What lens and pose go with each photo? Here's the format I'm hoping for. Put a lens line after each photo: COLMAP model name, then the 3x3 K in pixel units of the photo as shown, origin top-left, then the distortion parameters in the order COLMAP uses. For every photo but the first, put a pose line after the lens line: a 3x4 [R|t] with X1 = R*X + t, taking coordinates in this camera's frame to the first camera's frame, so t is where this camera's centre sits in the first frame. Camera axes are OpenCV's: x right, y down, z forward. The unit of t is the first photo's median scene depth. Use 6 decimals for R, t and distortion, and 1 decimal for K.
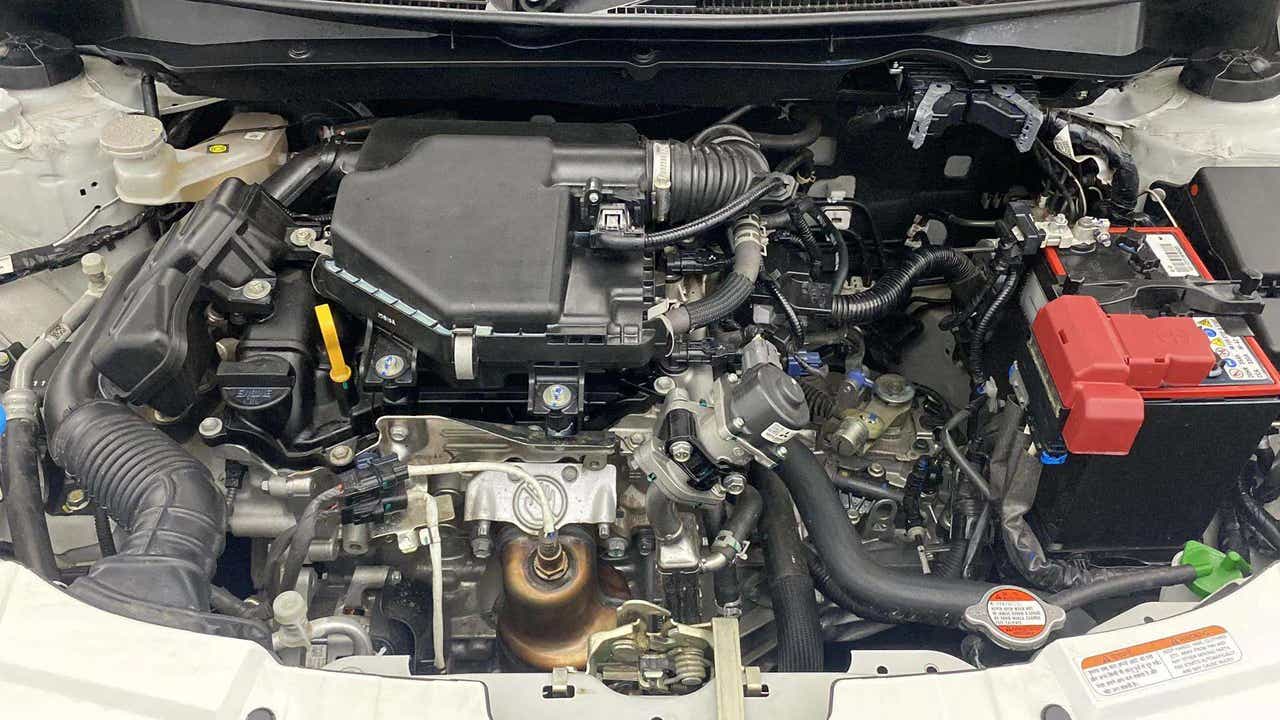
lens RADIAL K [[927.6, 0, 641.2], [0, 927.6, 342.1], [0, 0, 1]] dist [0.092381, -0.123585]
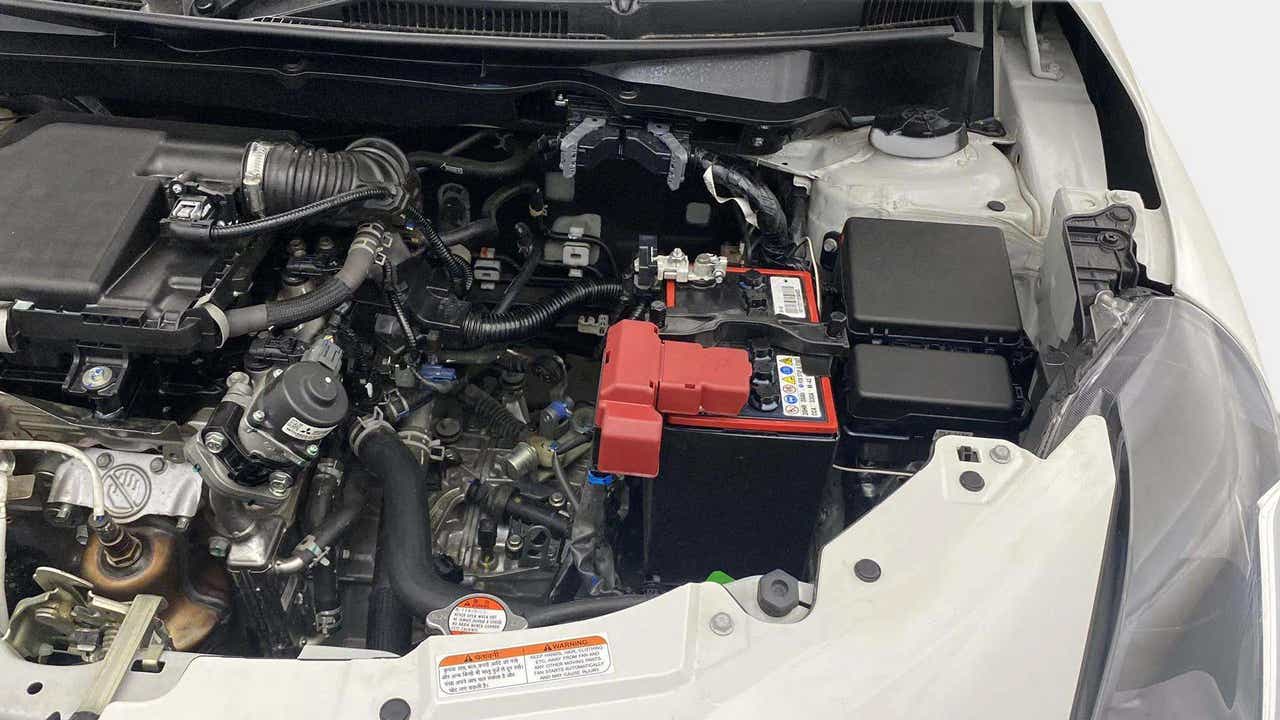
lens RADIAL K [[920.1, 0, 645.3], [0, 920.1, 360.6], [0, 0, 1]] dist [0.120278, -0.161483]
pose [[0.996147, 0.076366, -0.043129, 0.491751], [-0.078584, 0.995534, -0.052312, 0.042753], [0.038941, 0.055500, 0.997699, 0.008039]]
